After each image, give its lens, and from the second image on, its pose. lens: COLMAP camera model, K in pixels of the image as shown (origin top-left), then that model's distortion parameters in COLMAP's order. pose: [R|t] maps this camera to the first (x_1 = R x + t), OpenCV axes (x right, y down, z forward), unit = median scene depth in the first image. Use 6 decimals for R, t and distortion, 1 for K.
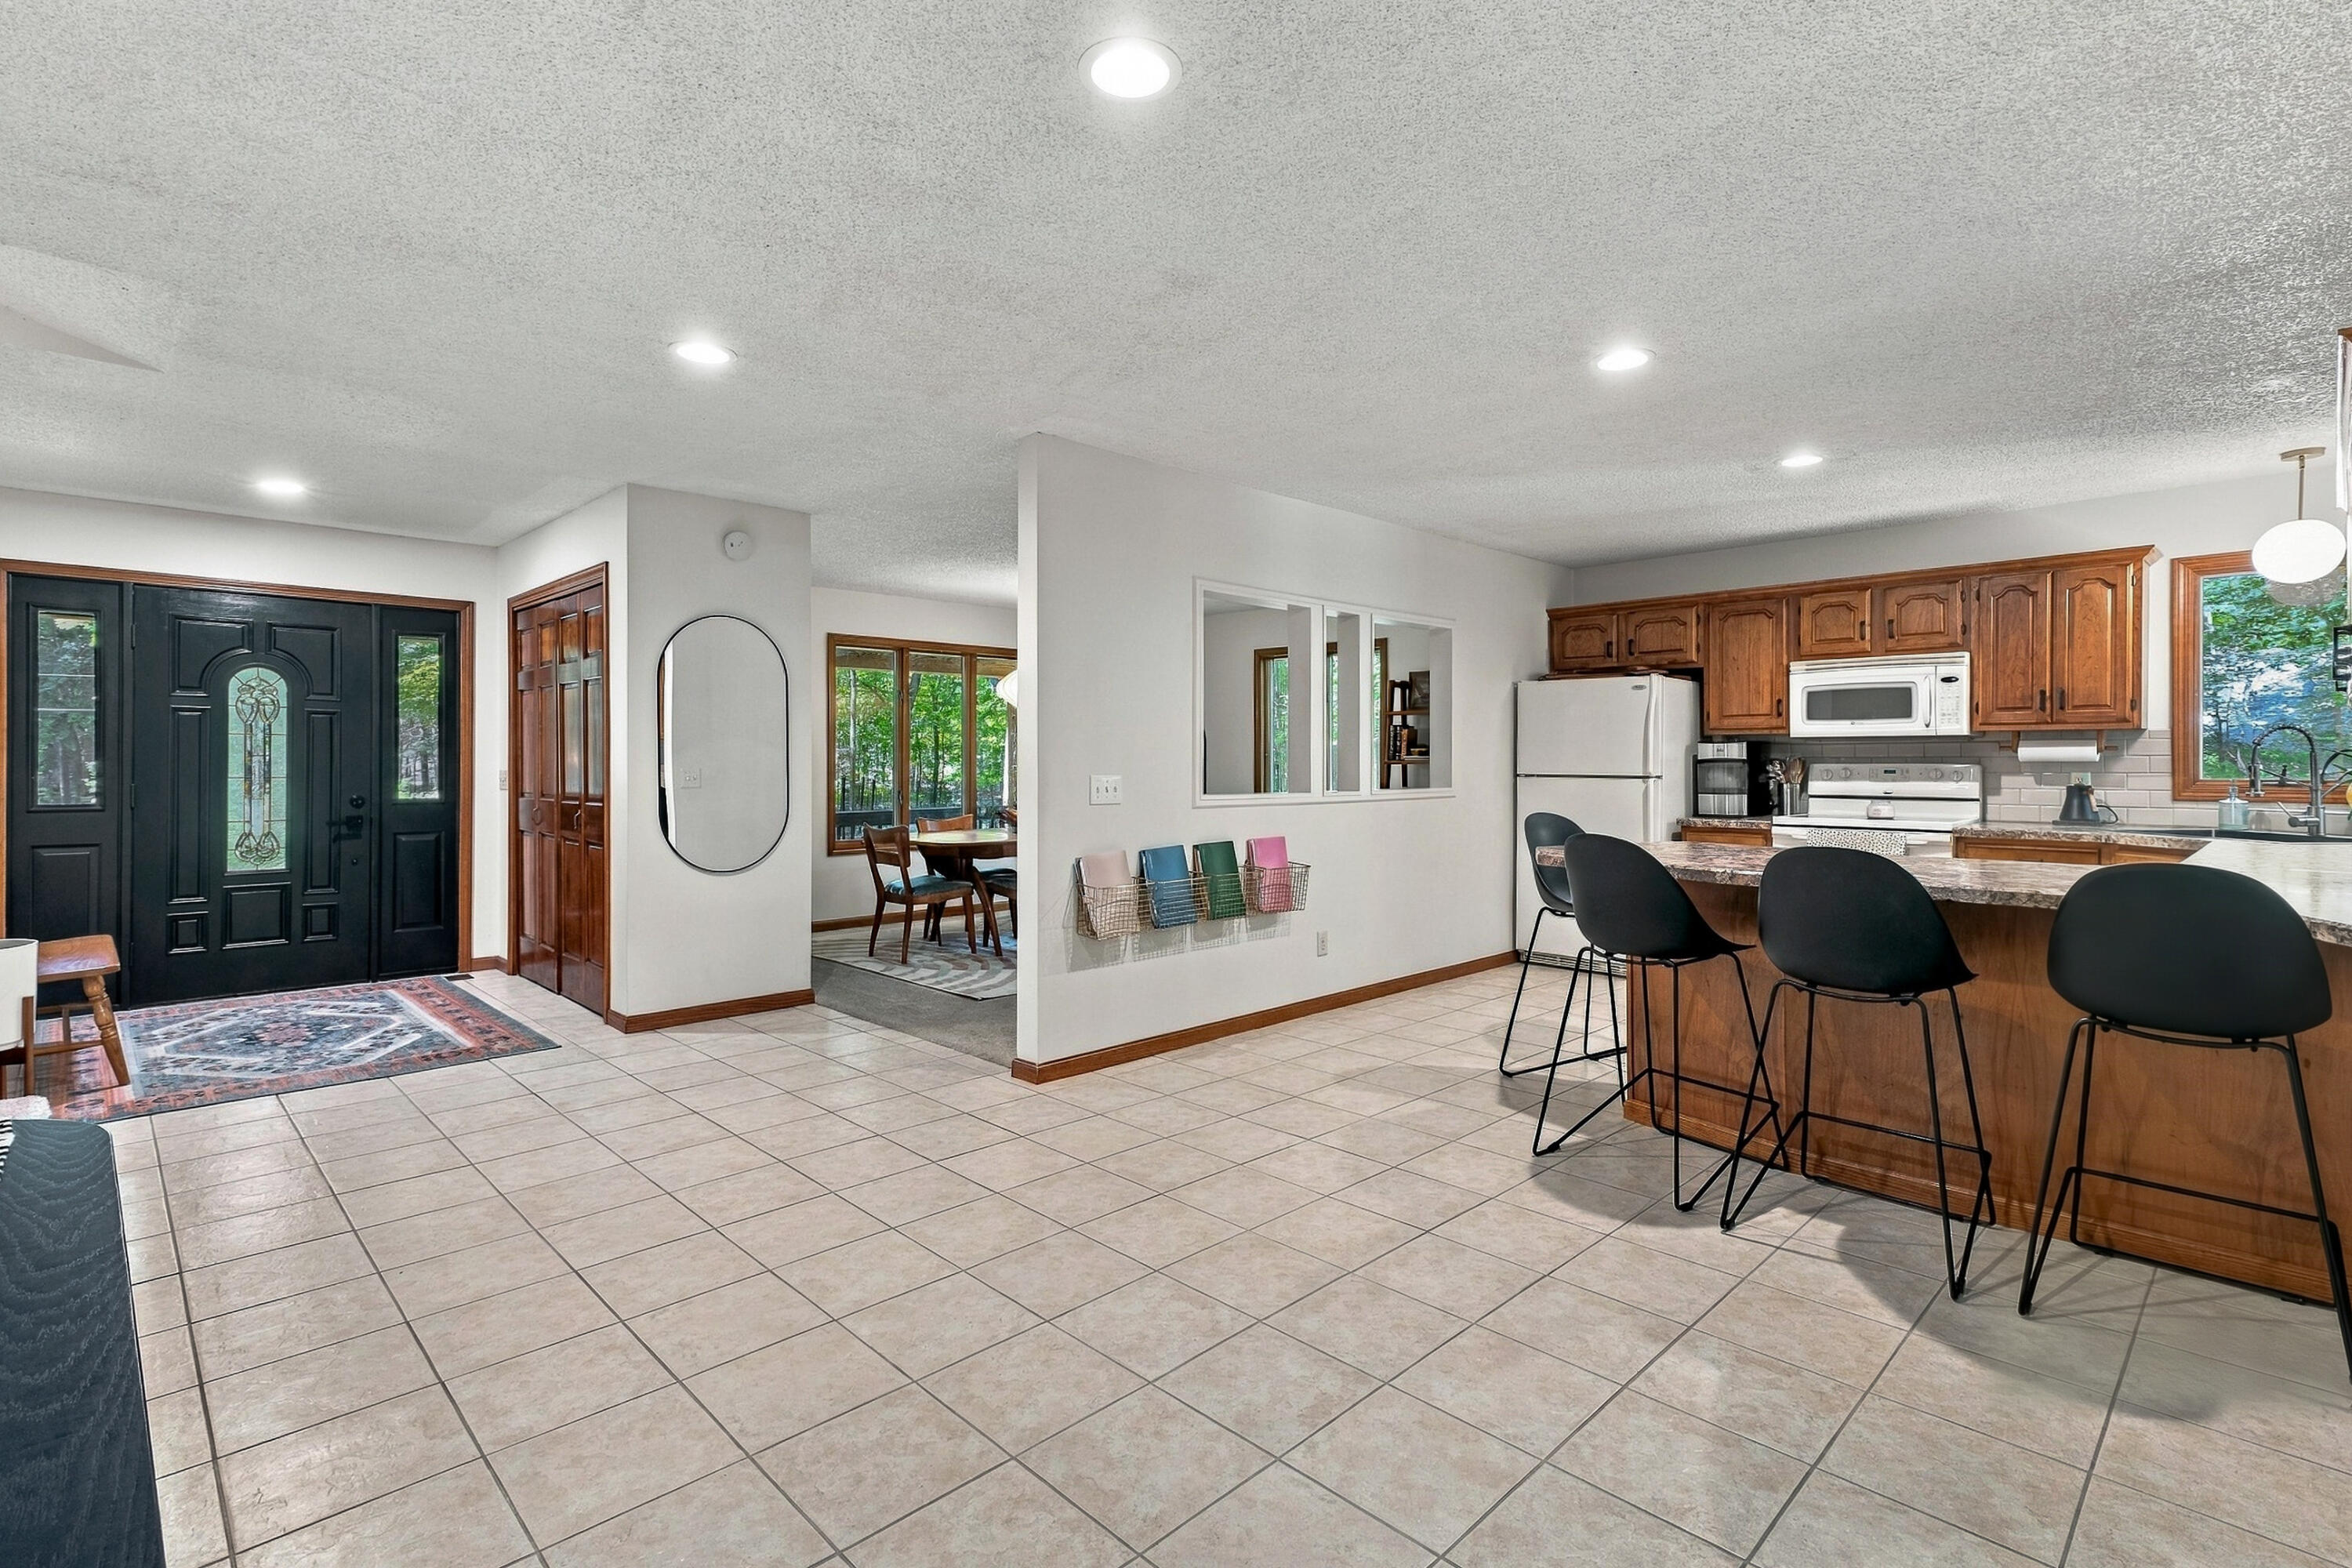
lens RADIAL K [[1110.4, 0, 1200.9], [0, 1110.4, 760.9], [0, 0, 1]] dist [0.004441, 0.002322]
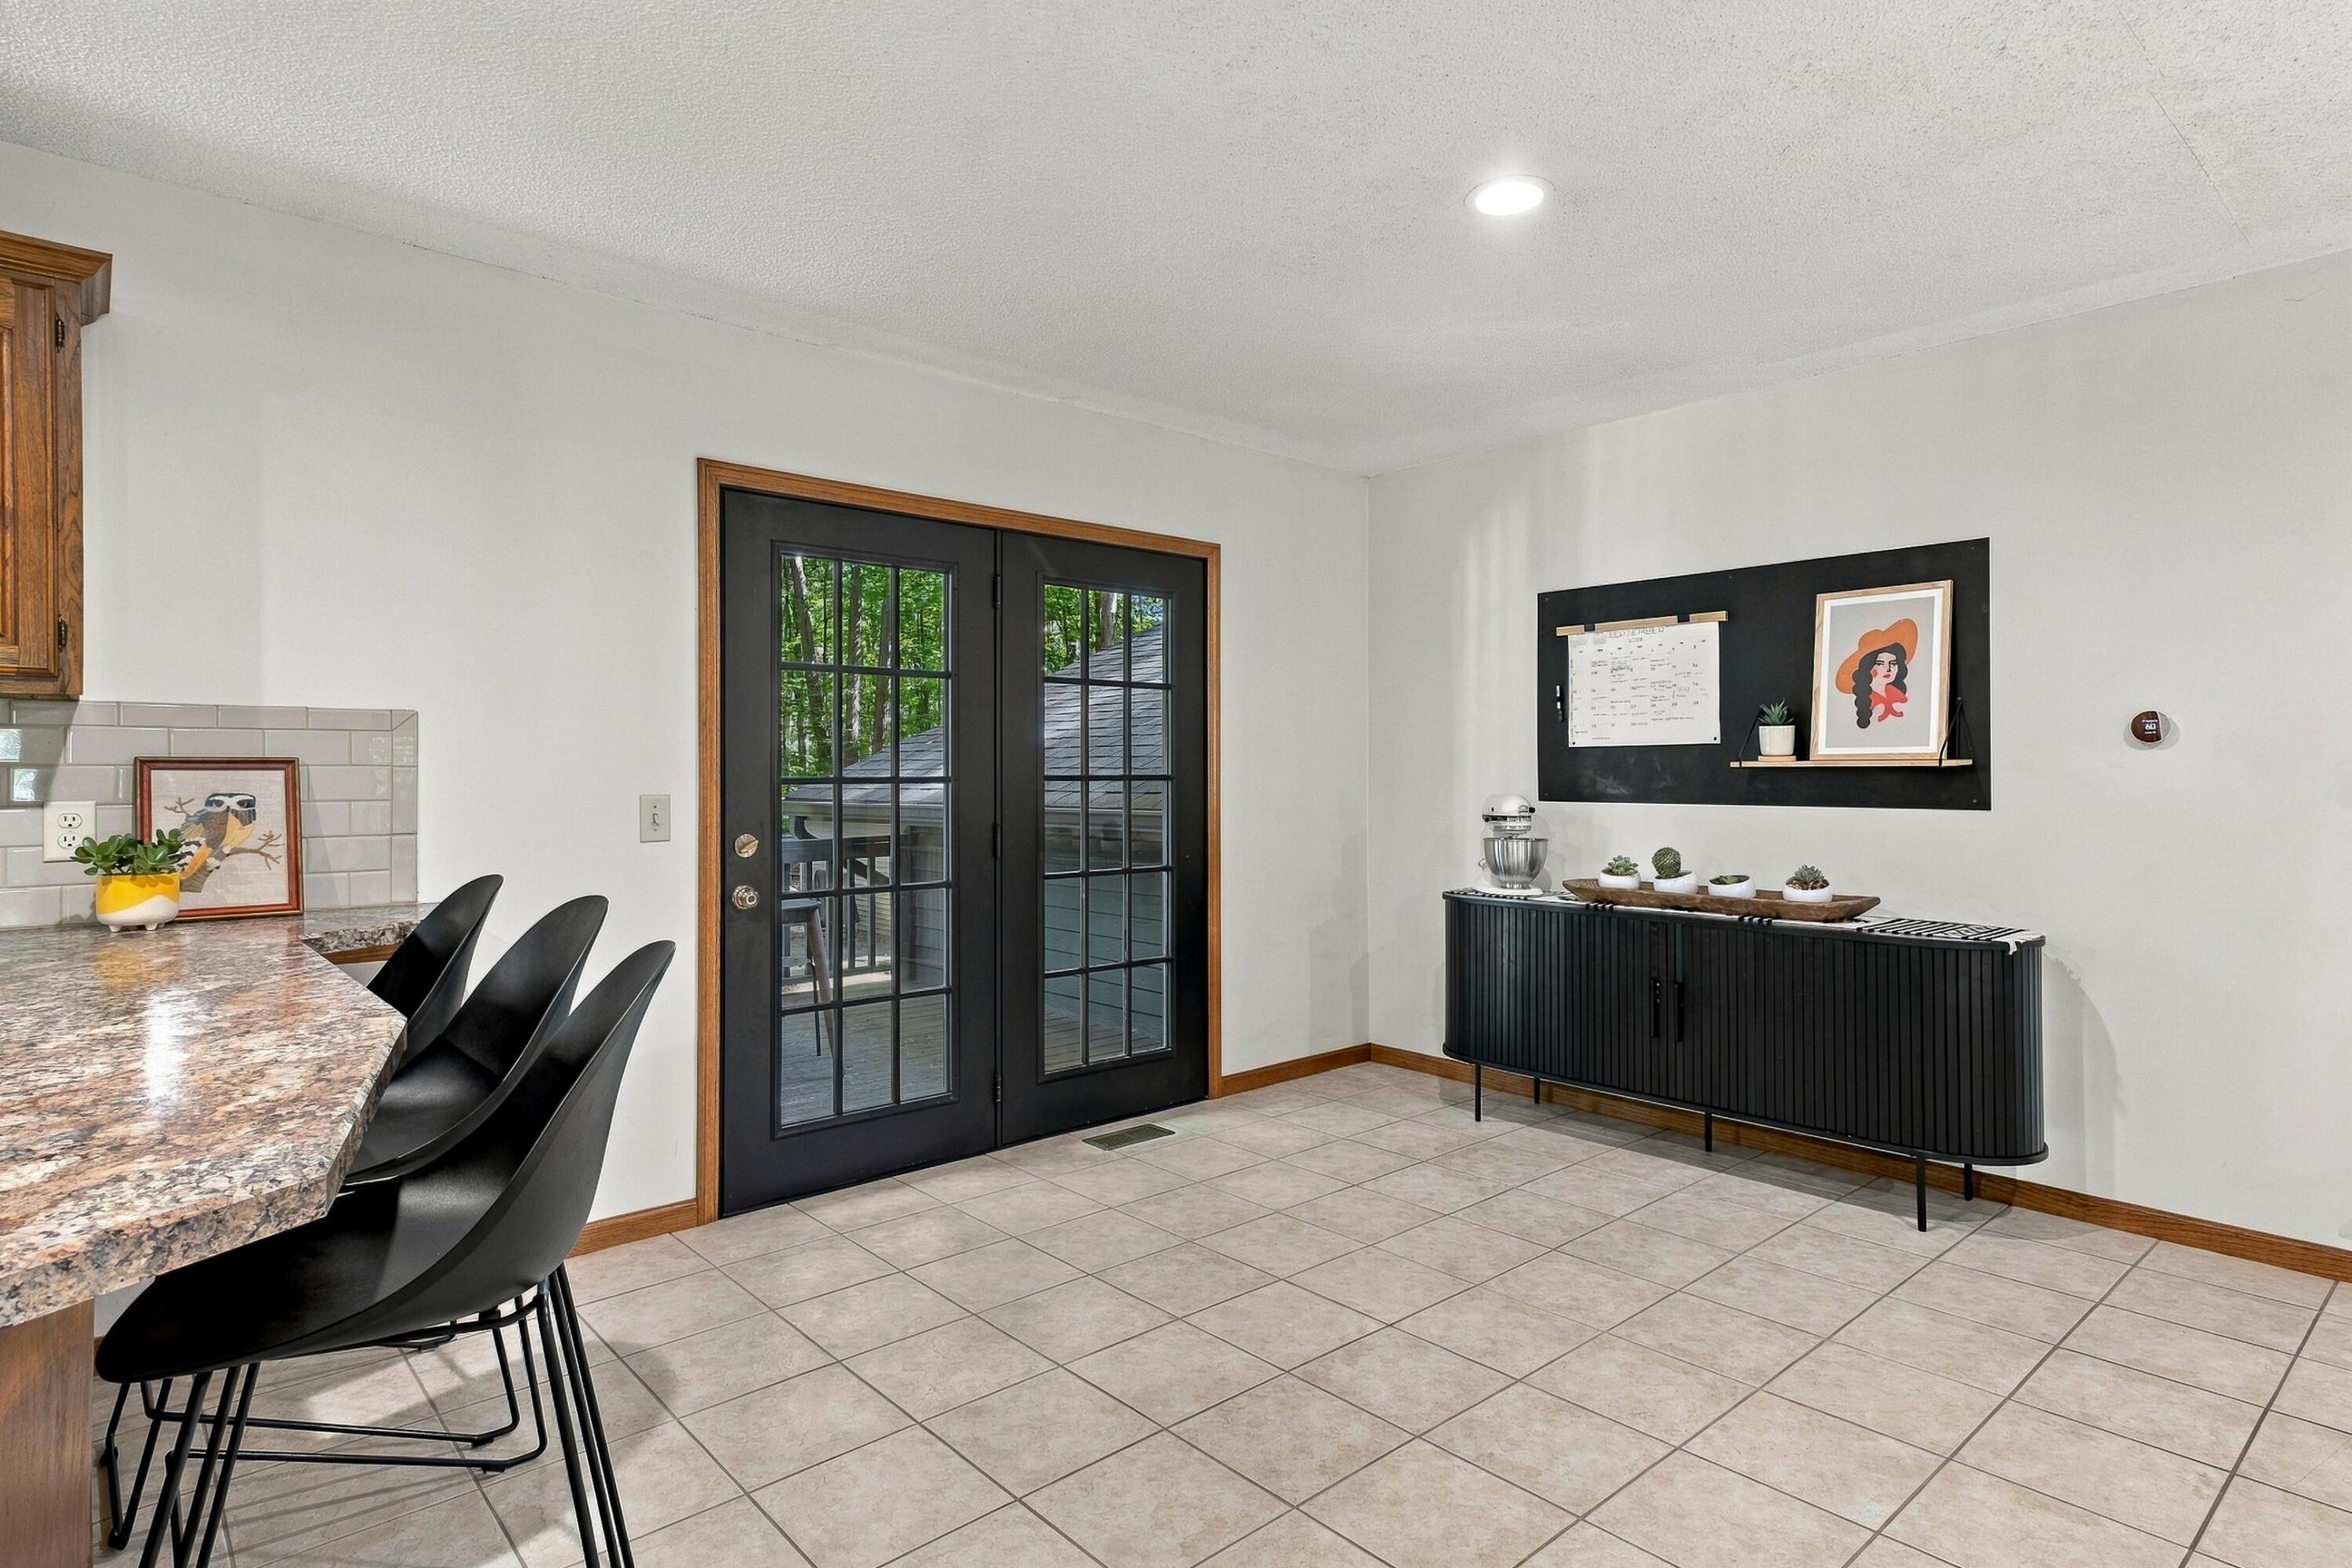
lens RADIAL K [[1243.1, 0, 1177.6], [0, 1243.1, 770.9], [0, 0, 1]] dist [0.020588, 0.000336]
pose [[-0.997599, 0.002683, 0.069206, 0.076396], [0.002656, 0.999996, -0.000477, -0.000721], [-0.069207, -0.000292, -0.997602, 0.886544]]
